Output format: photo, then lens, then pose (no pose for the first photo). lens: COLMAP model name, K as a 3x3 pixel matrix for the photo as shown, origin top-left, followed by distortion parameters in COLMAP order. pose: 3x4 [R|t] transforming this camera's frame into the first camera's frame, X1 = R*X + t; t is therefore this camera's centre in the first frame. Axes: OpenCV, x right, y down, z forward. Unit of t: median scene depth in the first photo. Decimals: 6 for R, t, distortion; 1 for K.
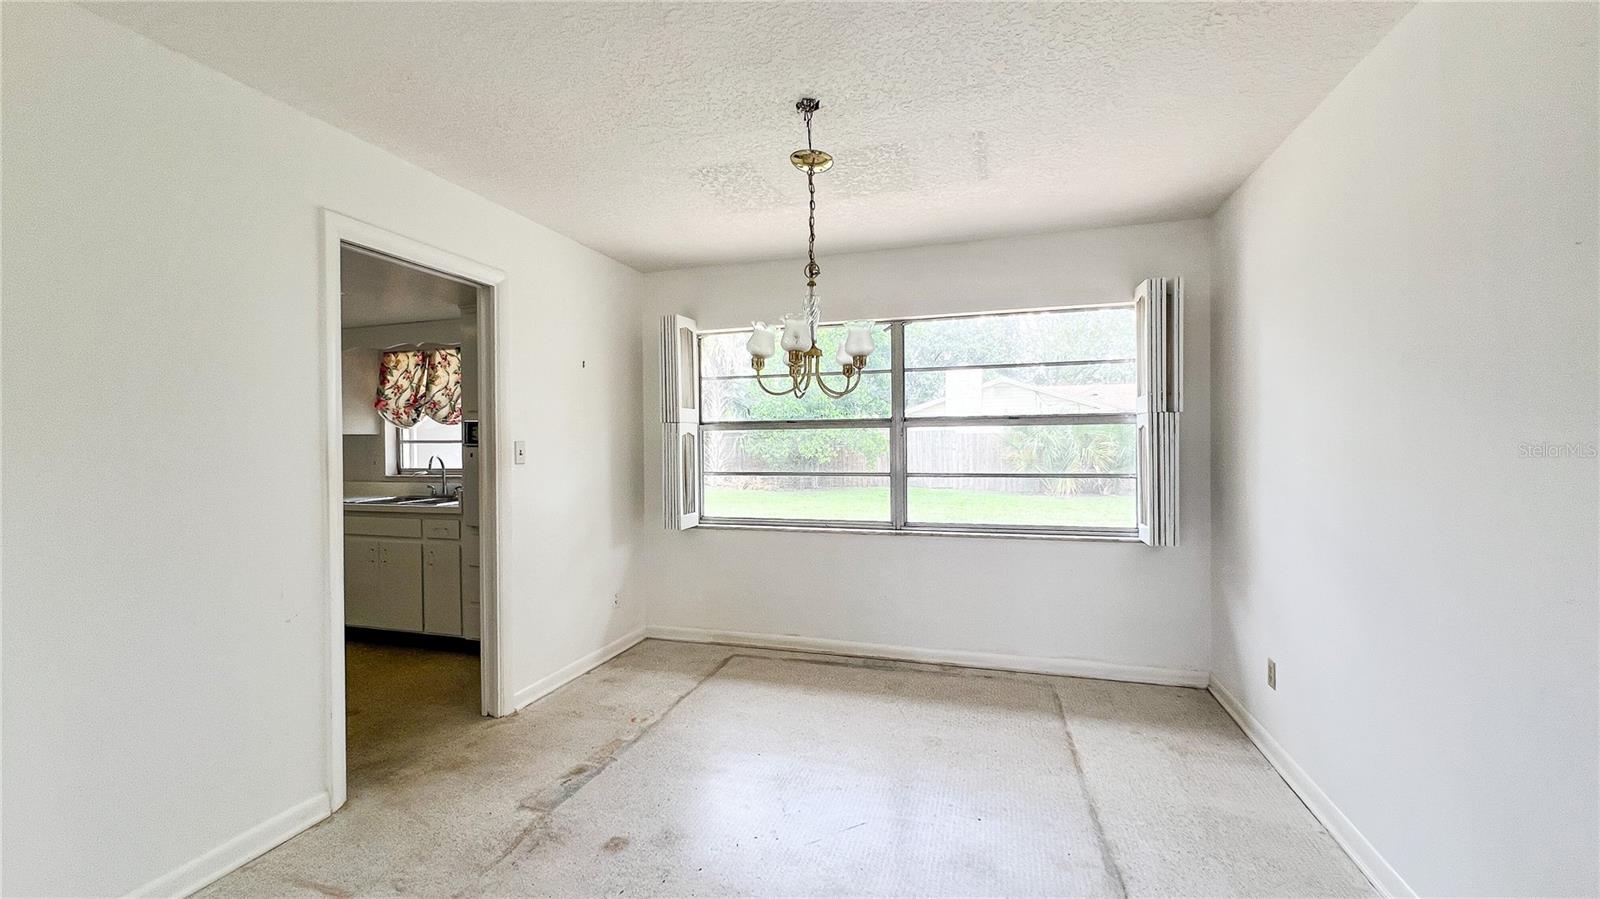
lens RADIAL K [[642.7, 0, 800.0], [0, 642.7, 449.5], [0, 0, 1]] dist [-0.001506, -0.000096]
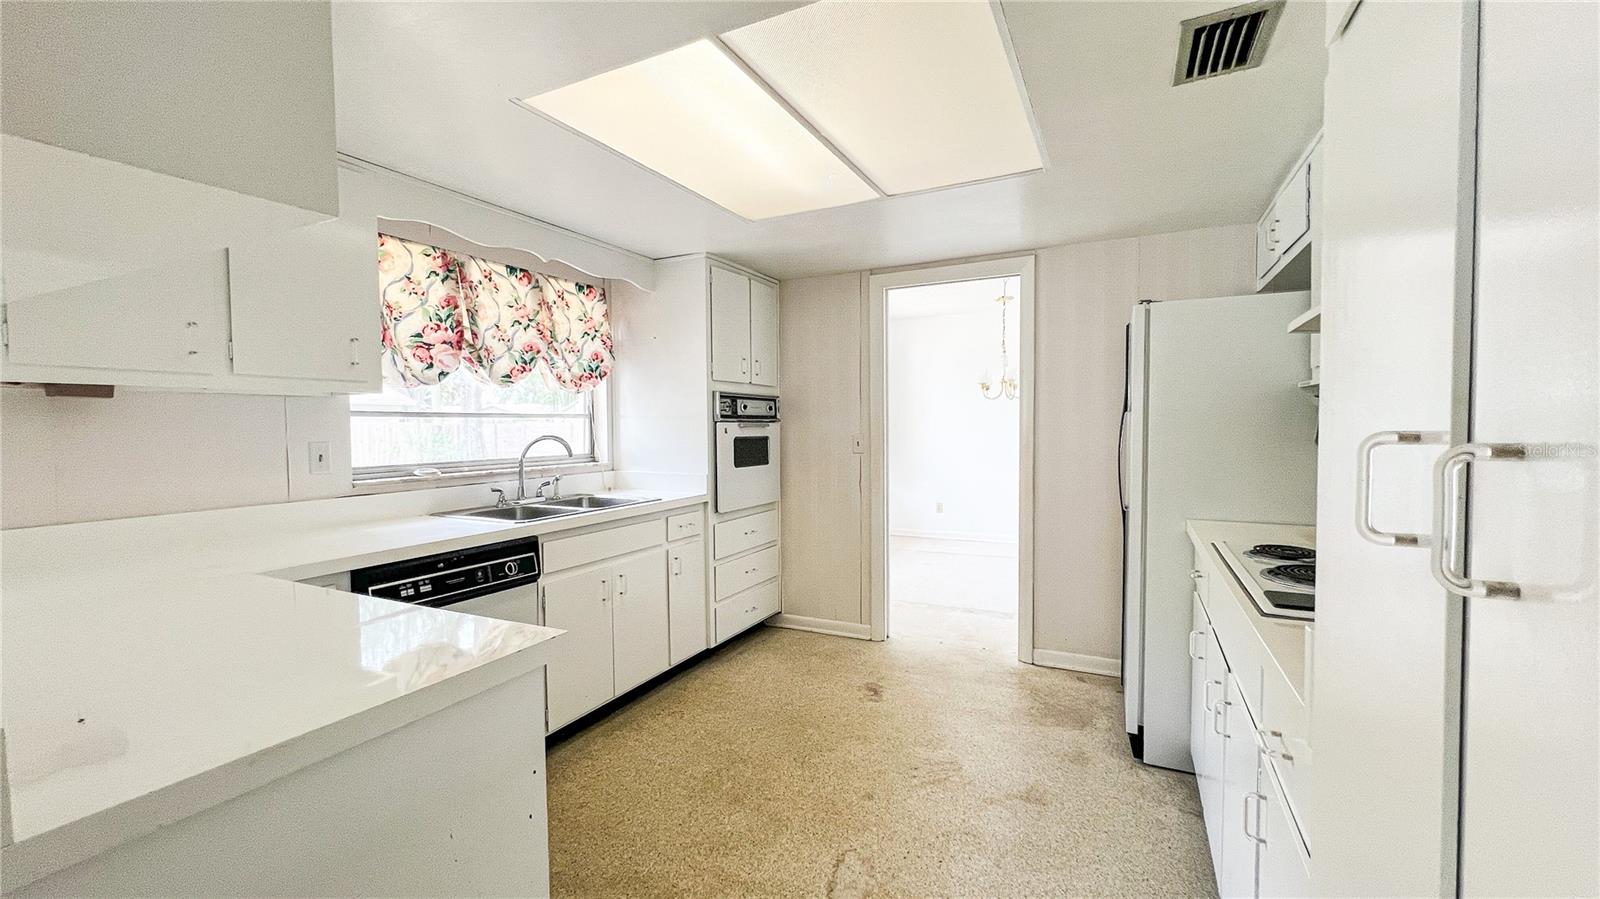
lens RADIAL K [[642.7, 0, 800.0], [0, 642.7, 449.5], [0, 0, 1]] dist [-0.001506, -0.000096]
pose [[0.169603, -0.033982, 0.984926, -1.094061], [0.019736, 0.999322, 0.031080, 0.007287], [-0.985315, 0.014167, 0.170159, 0.606411]]
